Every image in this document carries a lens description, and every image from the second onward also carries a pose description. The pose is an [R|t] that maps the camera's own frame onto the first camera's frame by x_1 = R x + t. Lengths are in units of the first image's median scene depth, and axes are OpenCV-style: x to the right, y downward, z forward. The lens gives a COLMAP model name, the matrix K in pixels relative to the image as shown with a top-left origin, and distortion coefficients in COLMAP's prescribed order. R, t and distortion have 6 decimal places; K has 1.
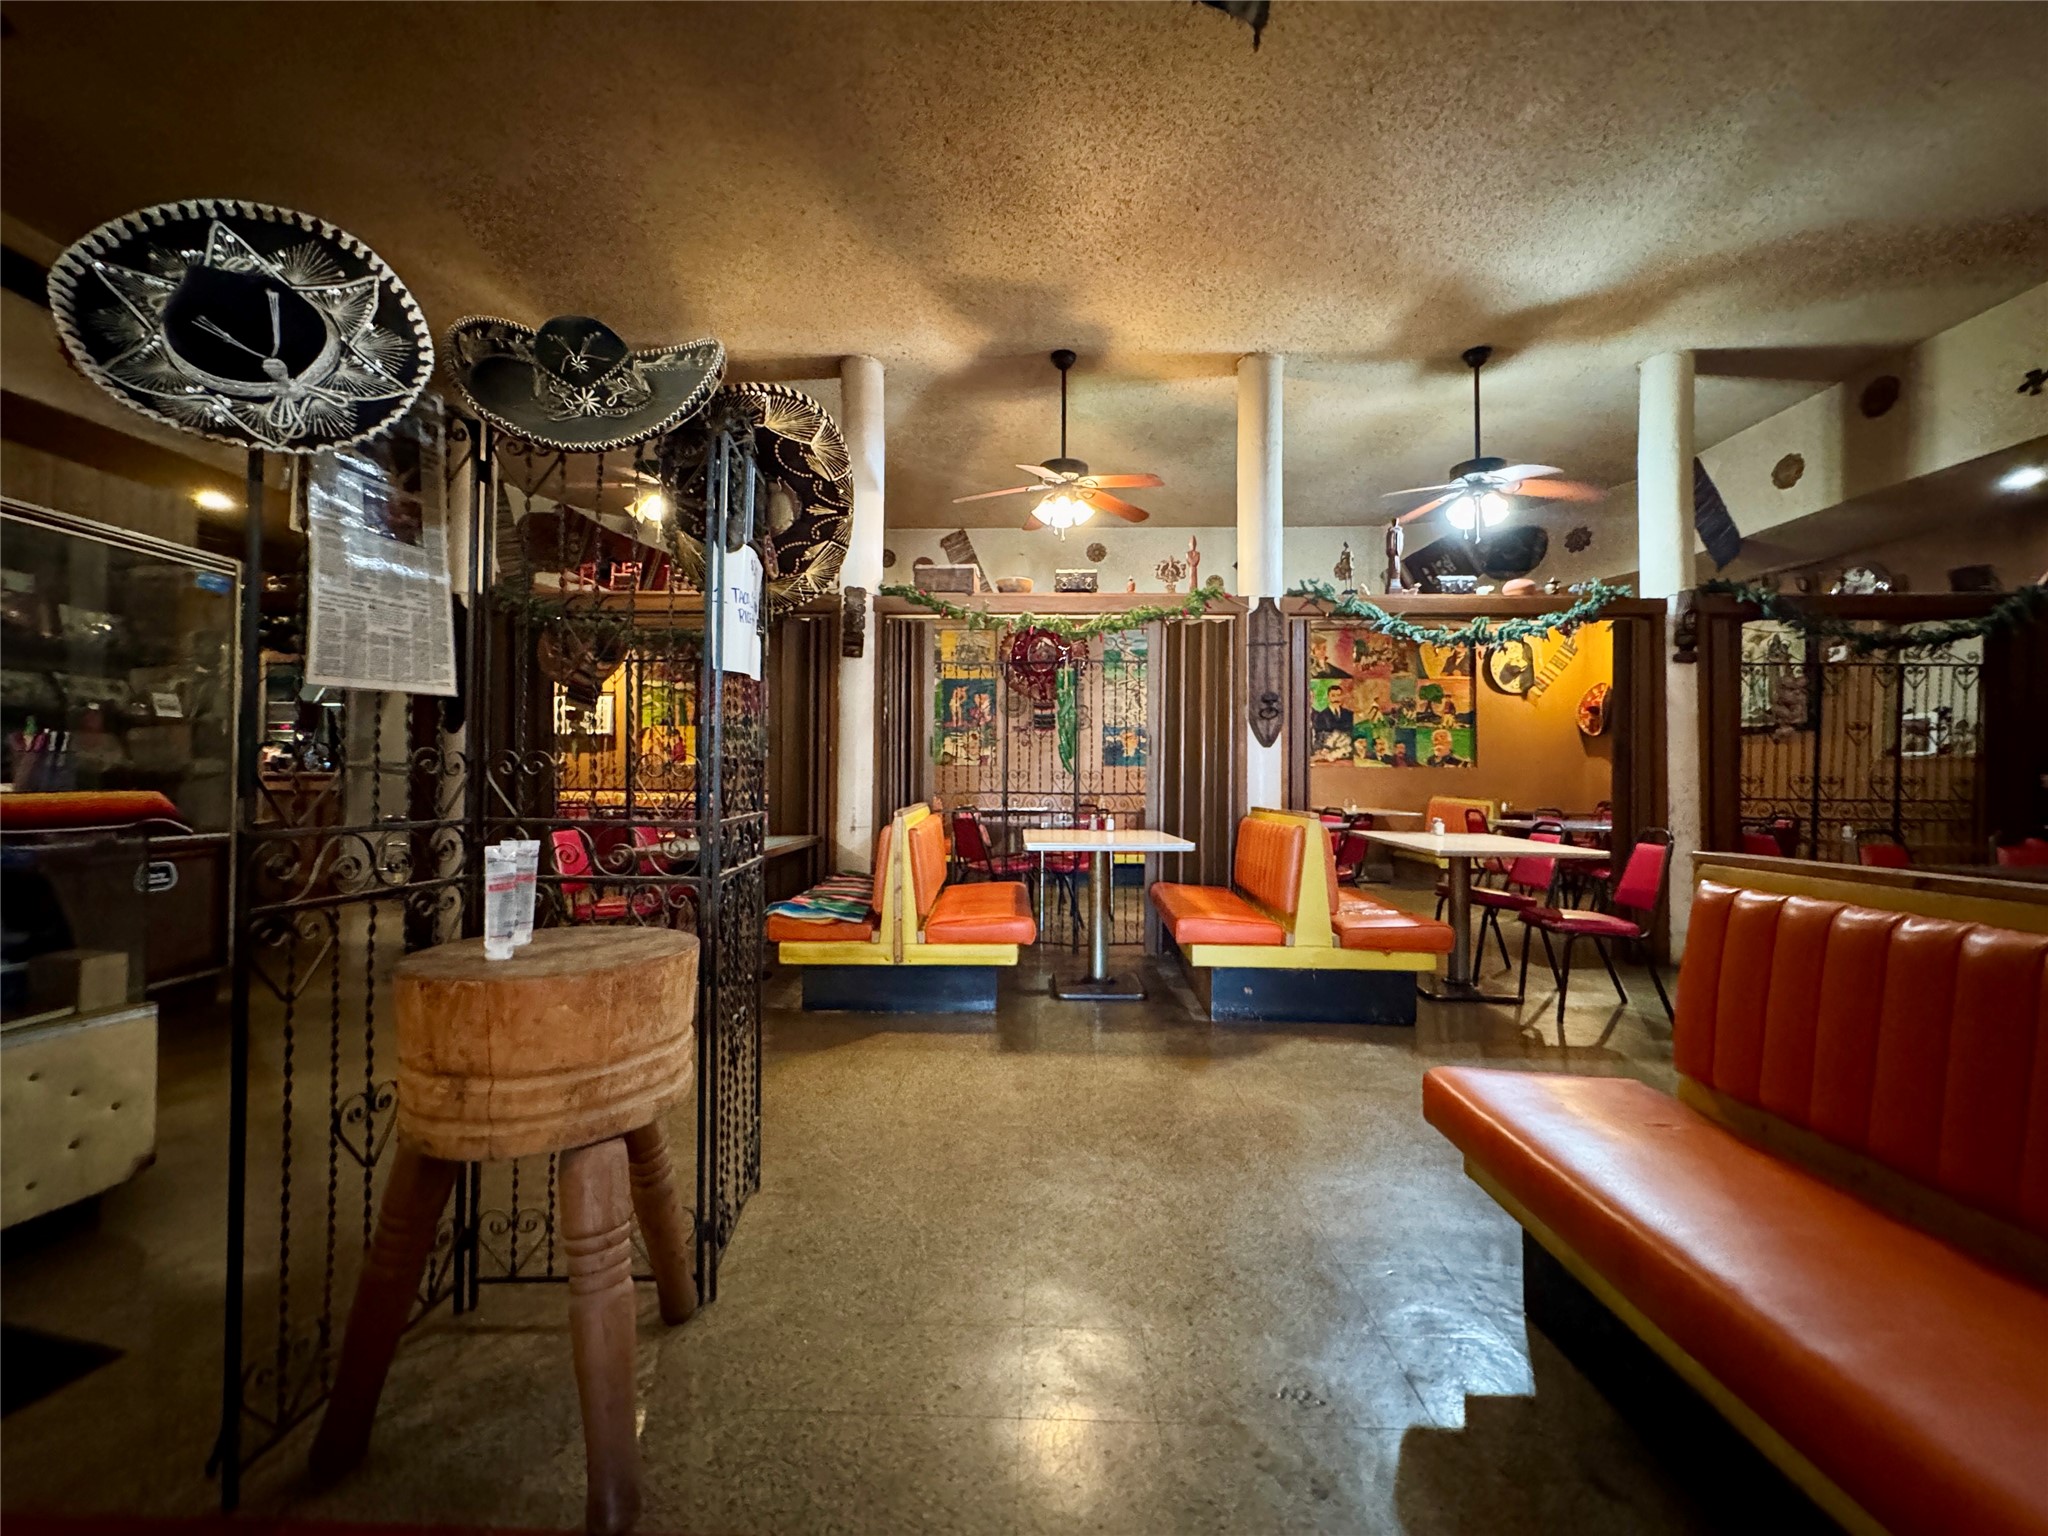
lens RADIAL K [[818.9, 0, 1024.0], [0, 818.9, 768.0], [0, 0, 1]] dist [-0.002489, -0.000610]
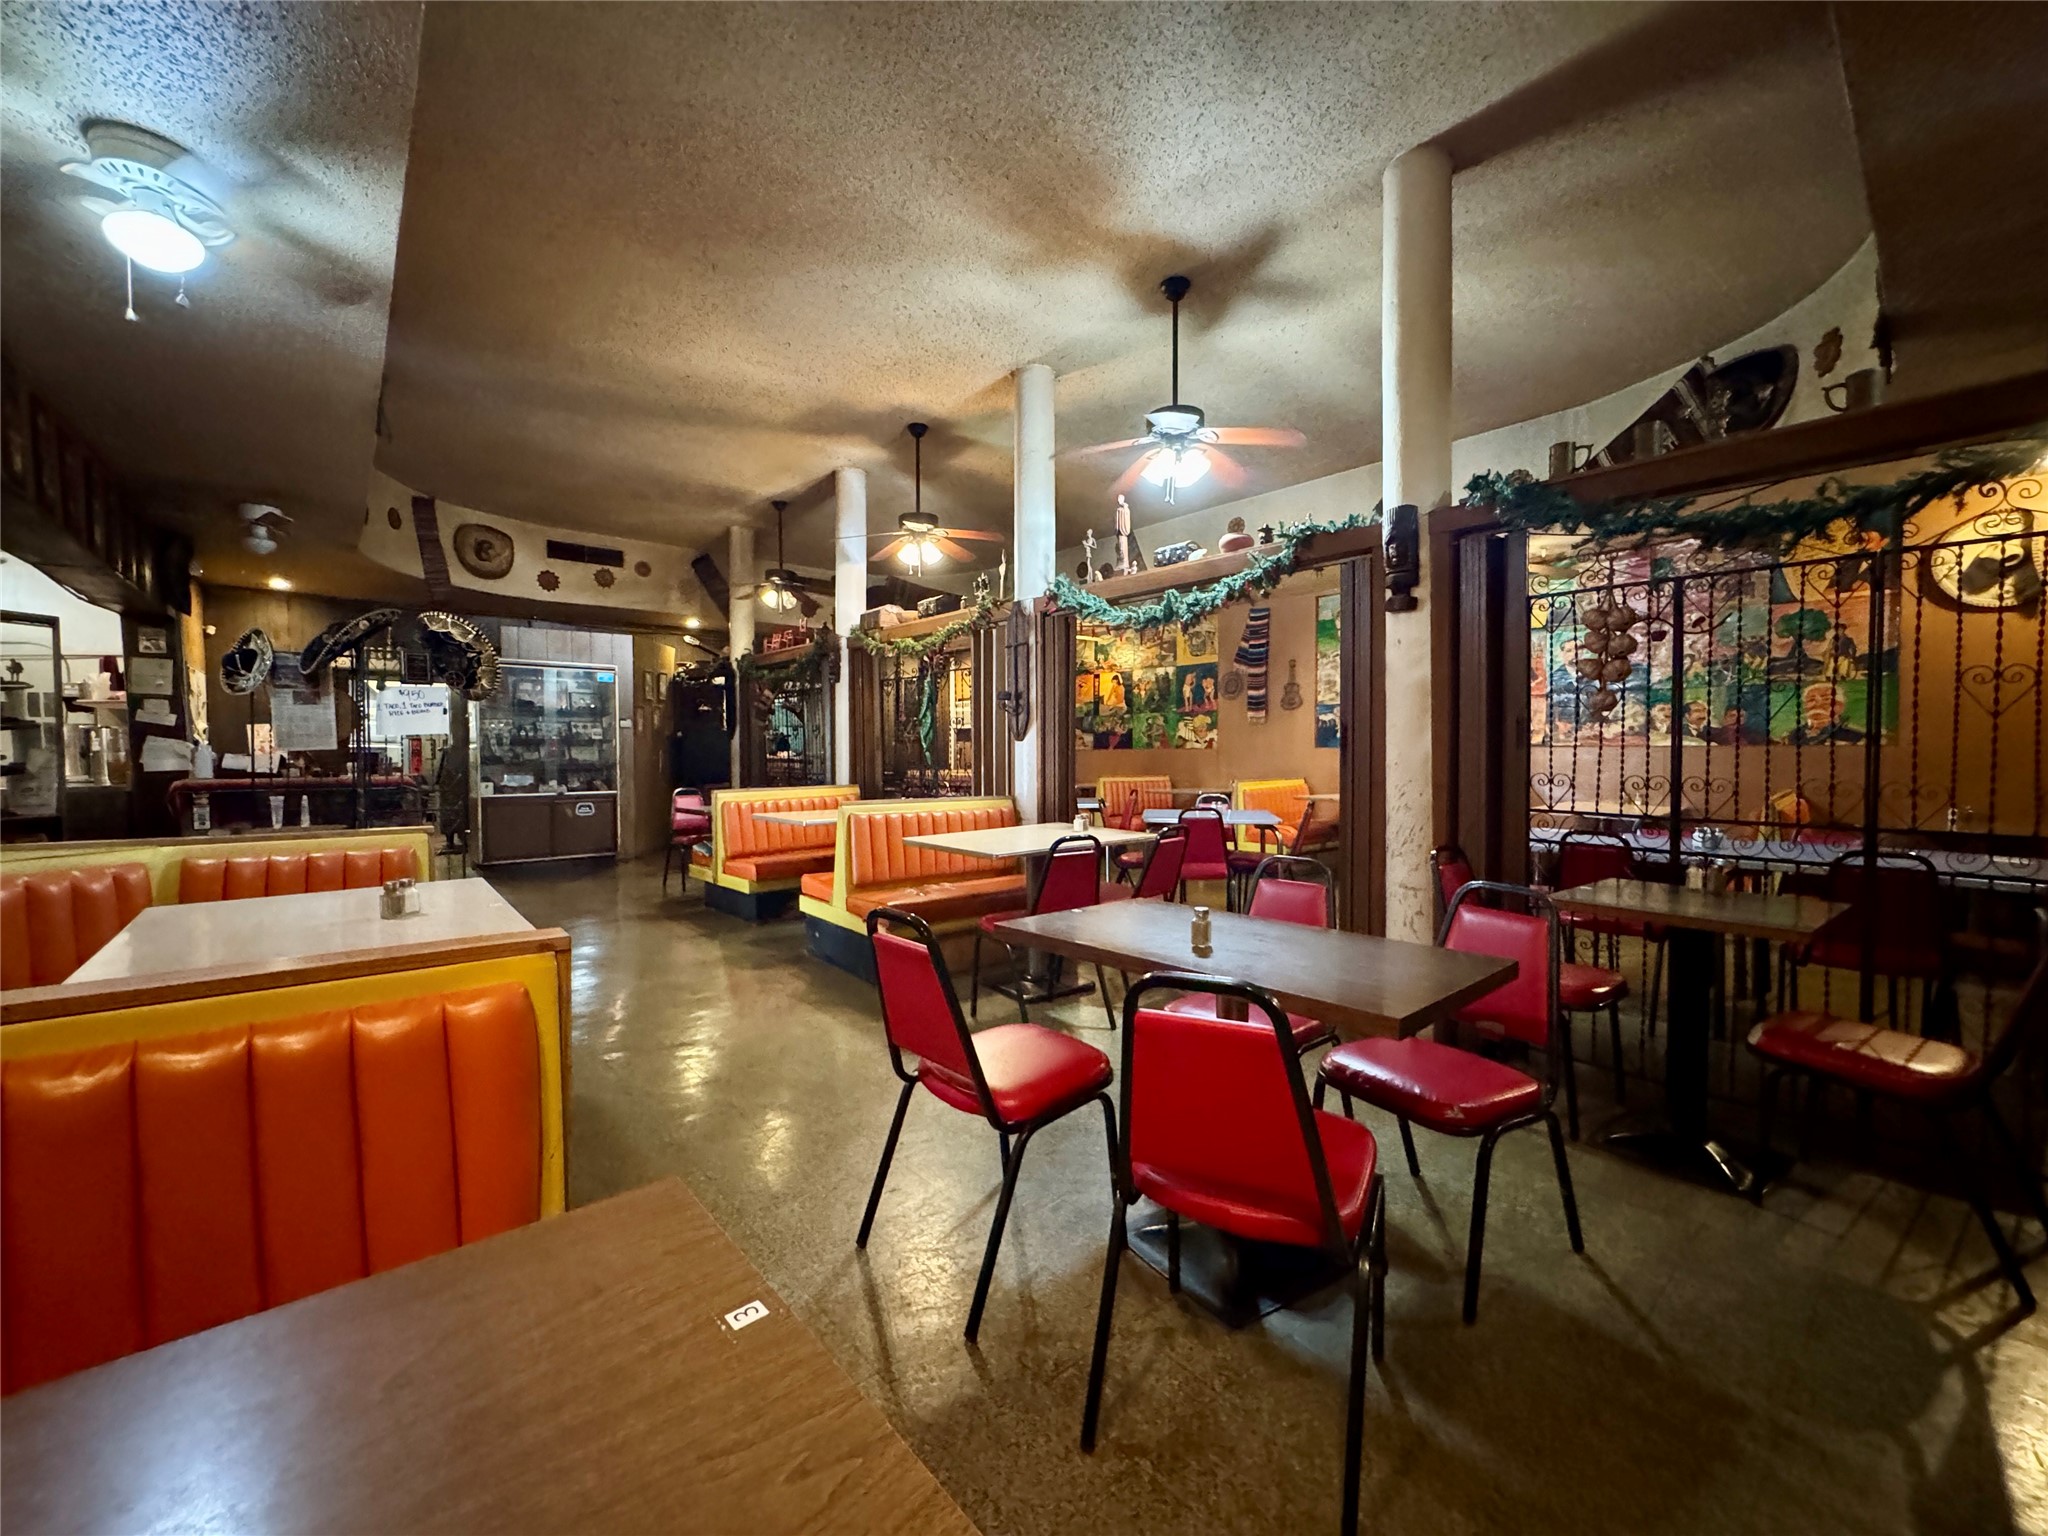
lens RADIAL K [[818.9, 0, 1024.0], [0, 818.9, 768.0], [0, 0, 1]] dist [-0.002489, -0.000610]
pose [[0.664814, 0.009758, -0.746945, 0.575356], [0.015595, 0.999515, 0.026938, -0.009340], [0.746846, -0.029557, 0.664340, 0.147224]]
